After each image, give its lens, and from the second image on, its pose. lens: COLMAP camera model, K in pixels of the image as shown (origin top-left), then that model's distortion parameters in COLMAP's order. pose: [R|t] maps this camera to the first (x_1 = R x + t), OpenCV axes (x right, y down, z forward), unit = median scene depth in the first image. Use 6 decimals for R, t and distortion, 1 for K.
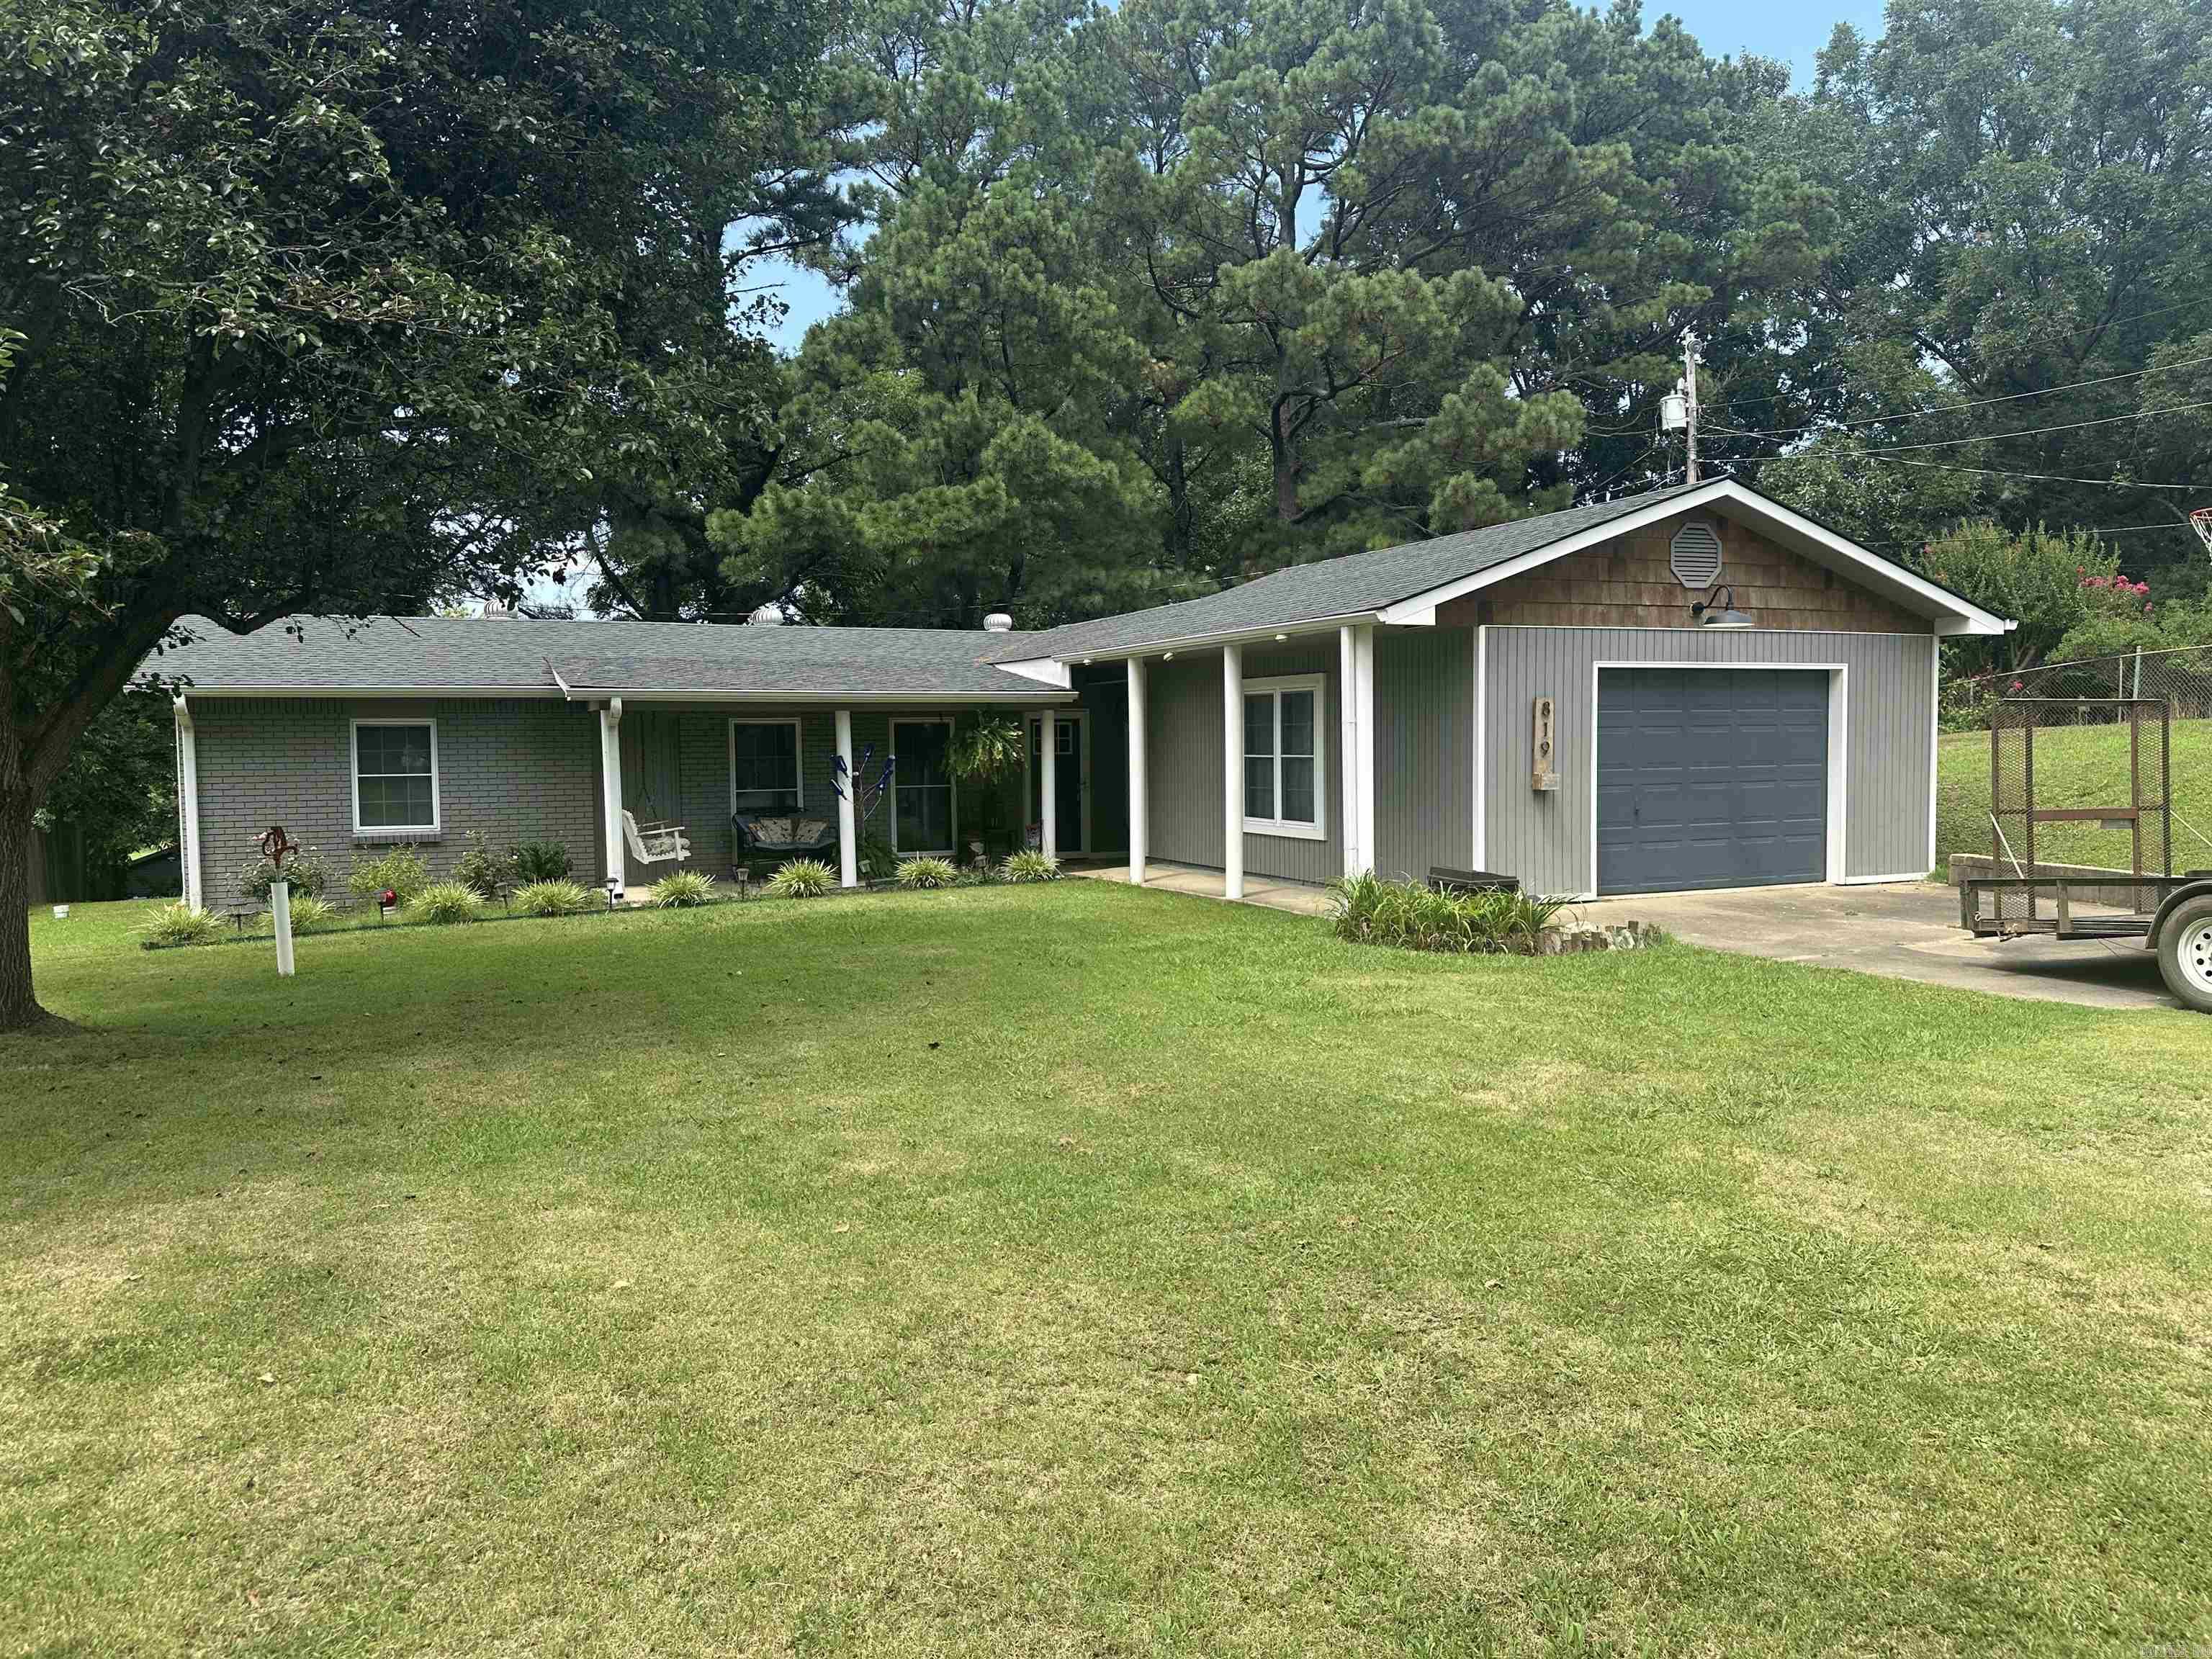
lens RADIAL K [[1566.7, 0, 1111.5], [0, 1566.7, 860.4], [0, 0, 1]] dist [0.050772, -0.058648]
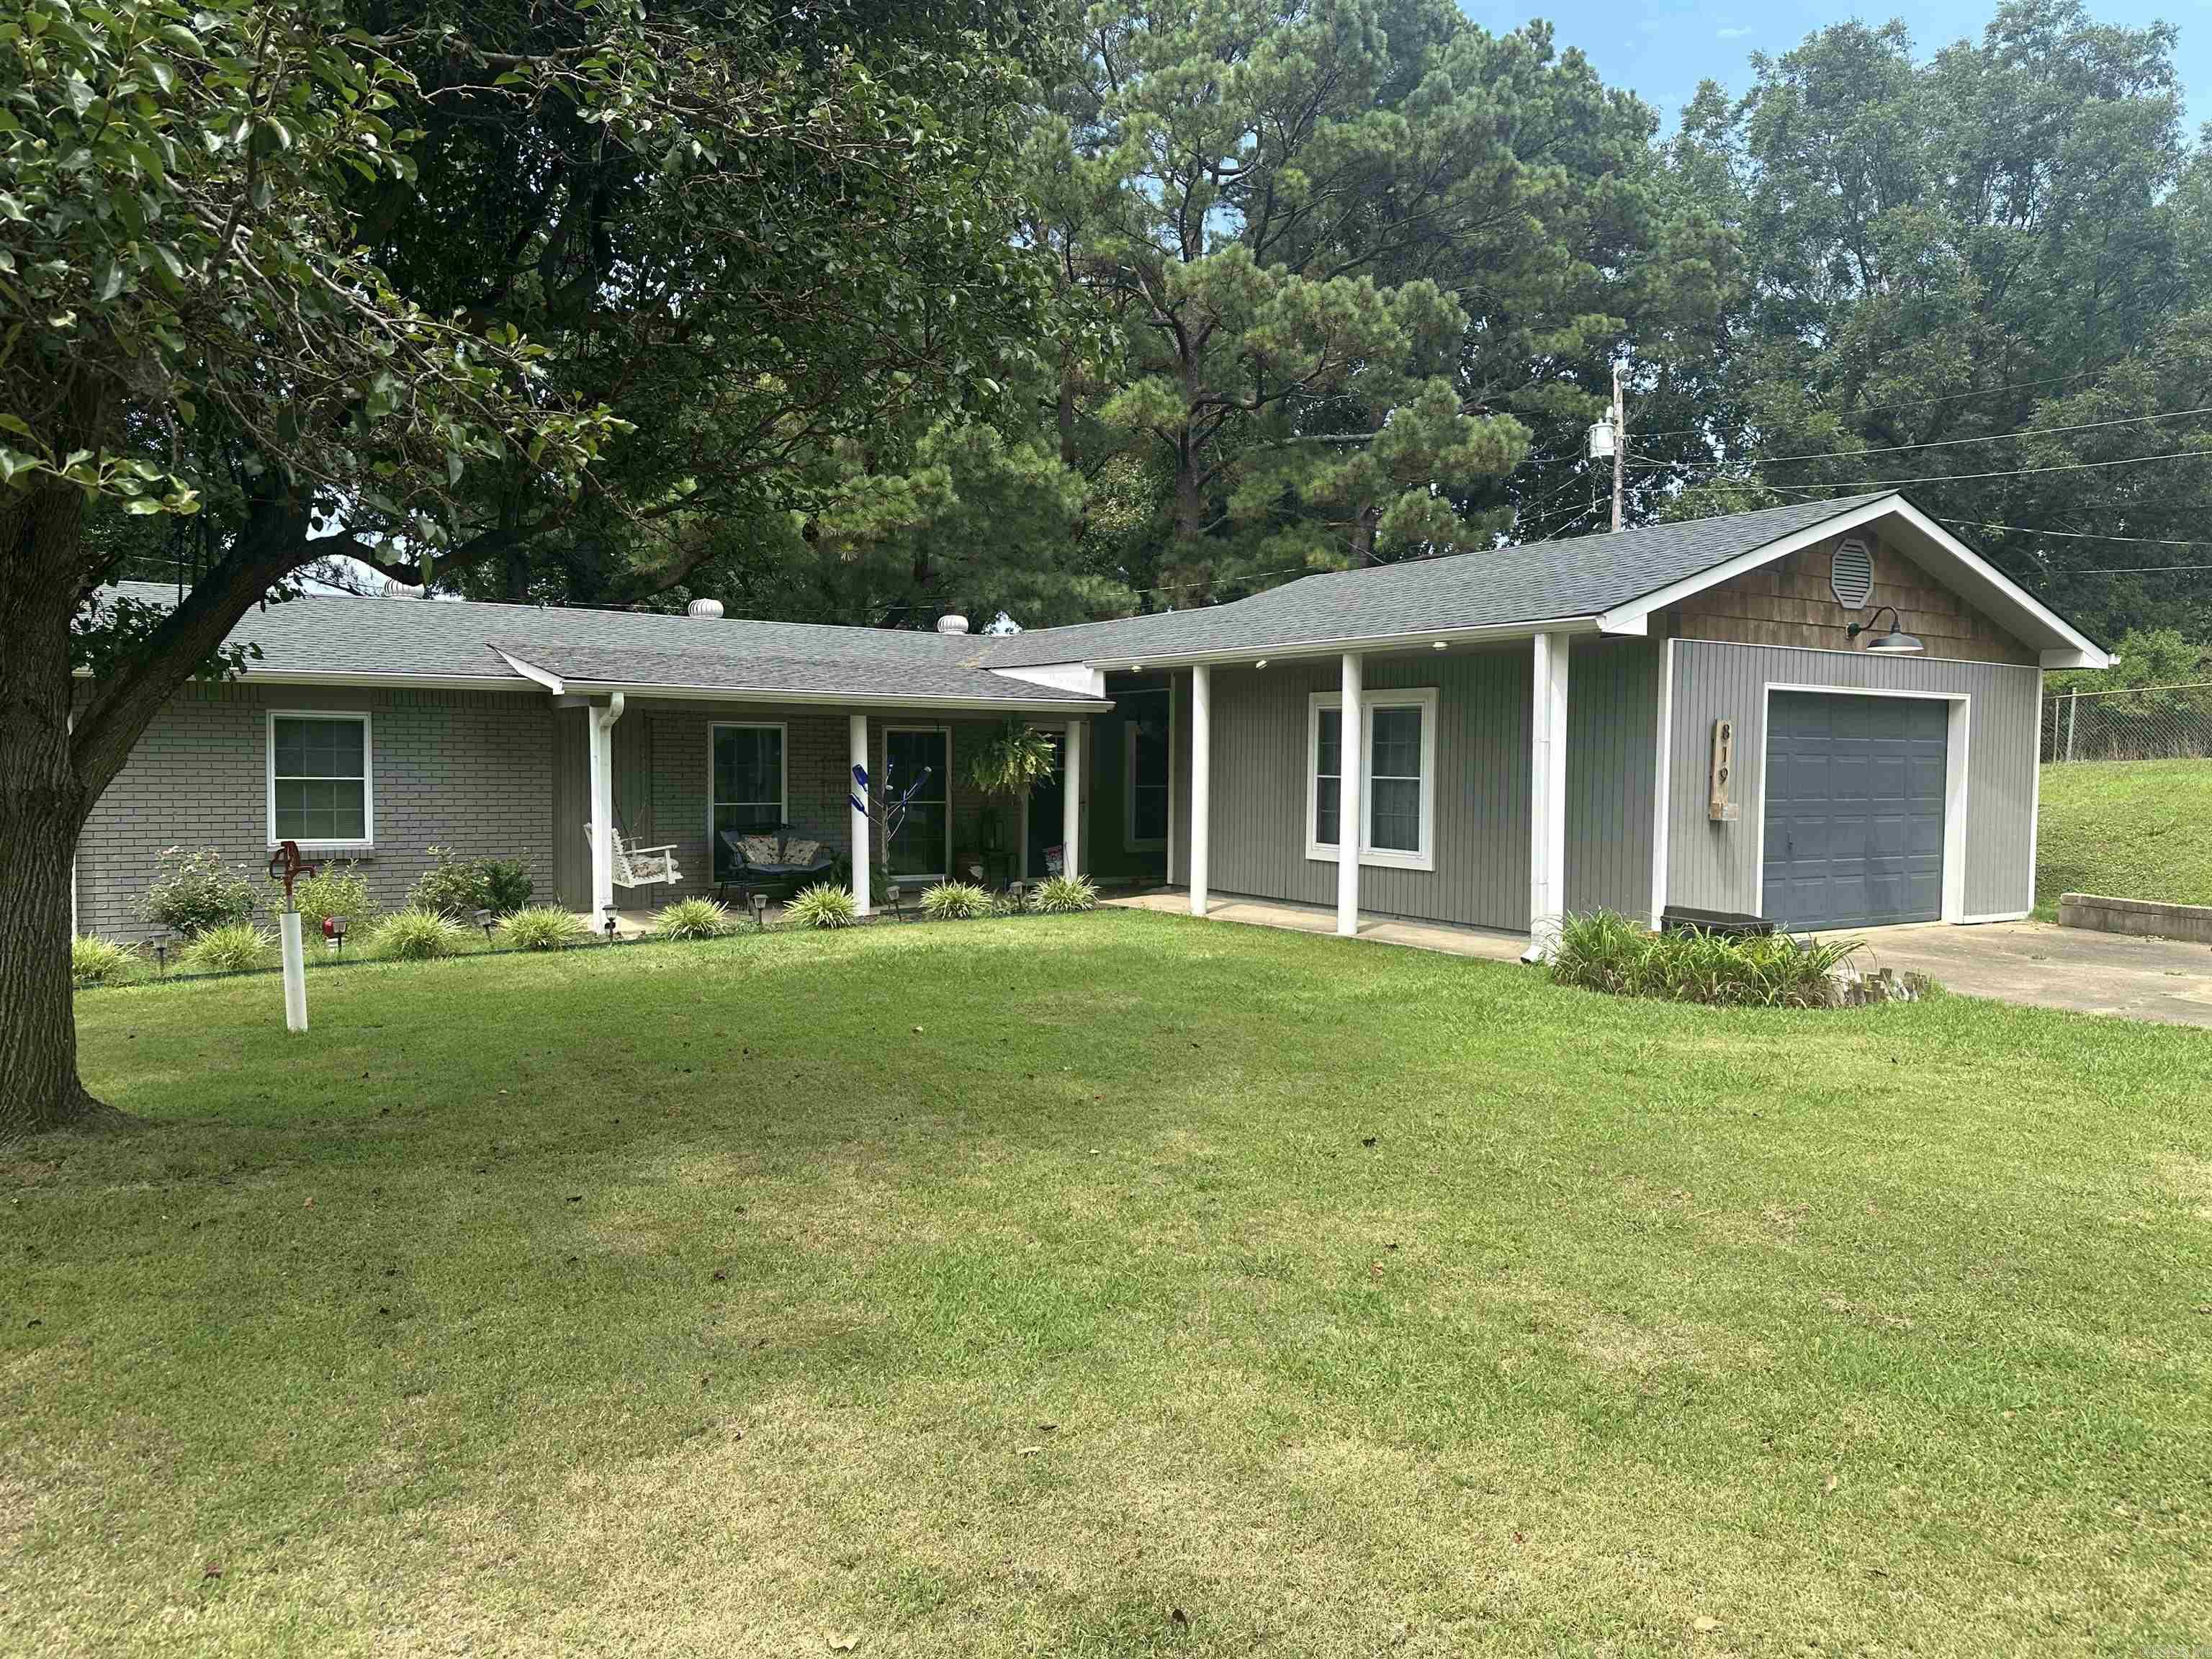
lens RADIAL K [[1566.7, 0, 1115.6], [0, 1566.7, 867.3], [0, 0, 1]] dist [0.050772, -0.058648]
pose [[0.988615, 0.012197, 0.149973, -0.157022], [-0.011147, 0.999907, -0.007841, -0.004845], [-0.150055, 0.006080, 0.988659, 0.105525]]
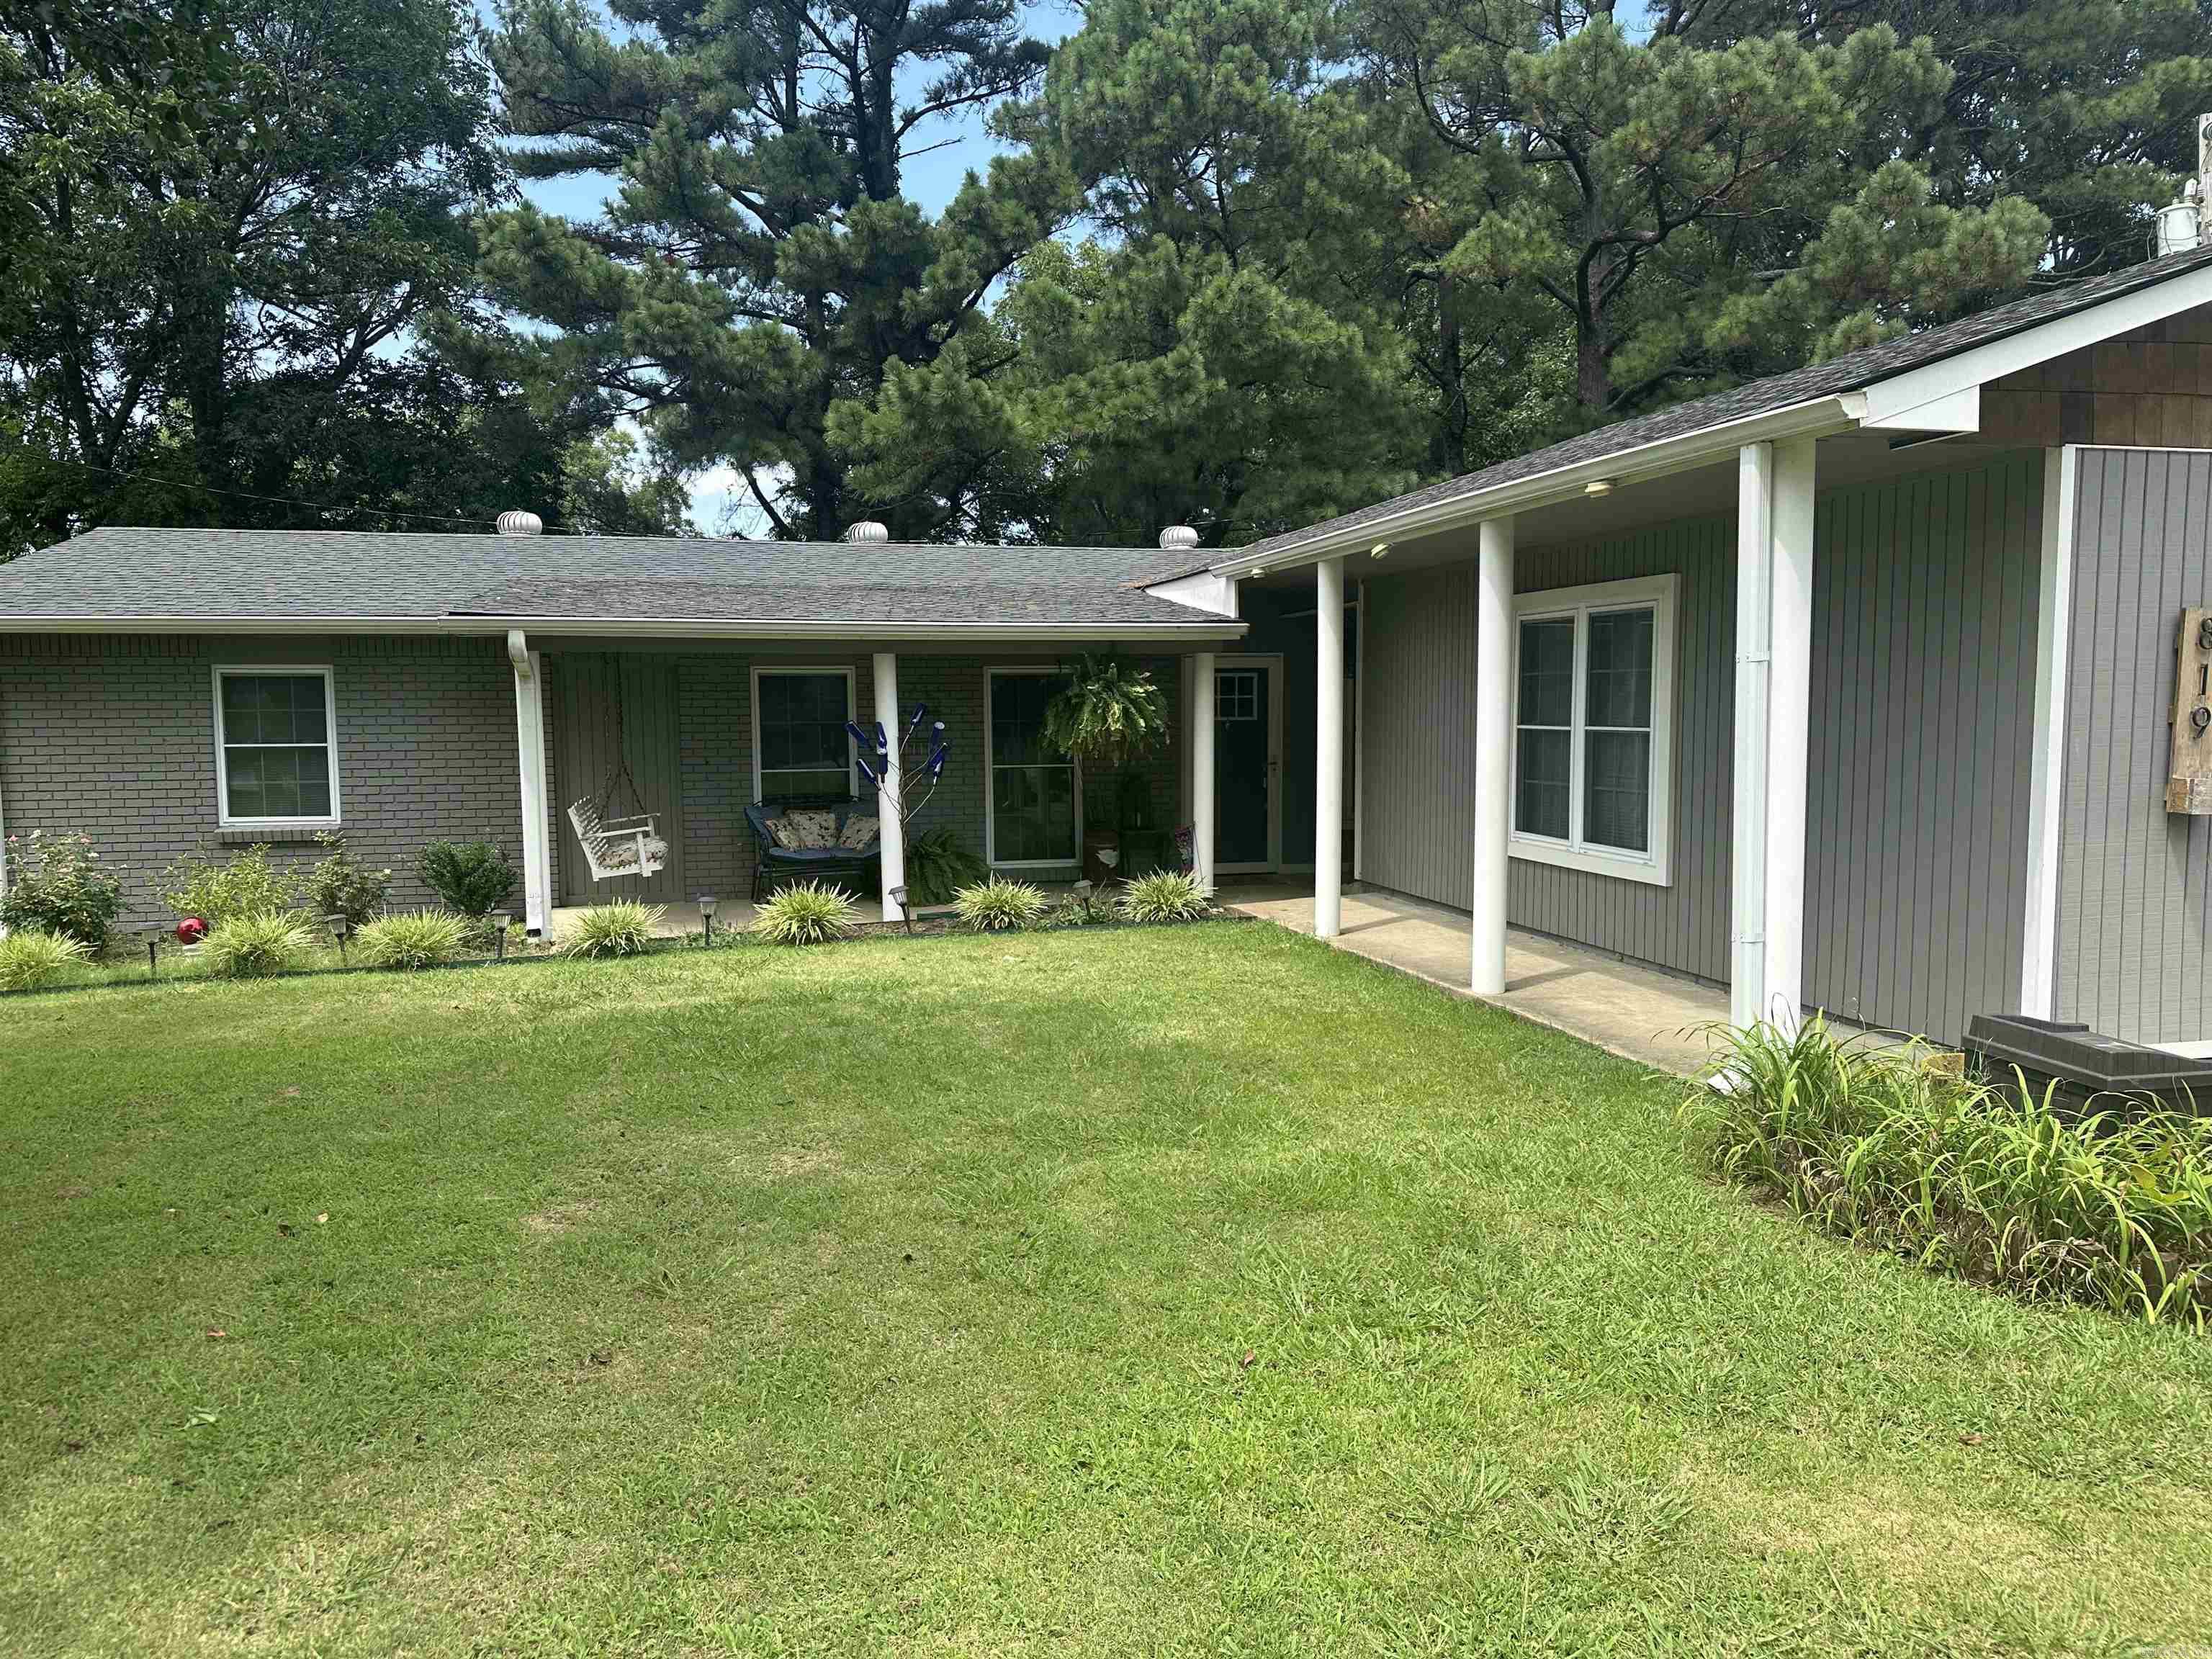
lens RADIAL K [[1566.7, 0, 1084.1], [0, 1566.7, 854.4], [0, 0, 1]] dist [0.050772, -0.058648]
pose [[0.981521, 0.022207, -0.190060, 0.035739], [-0.017795, 0.999532, 0.024889, -0.028520], [0.190523, -0.021047, 0.981457, 0.362938]]
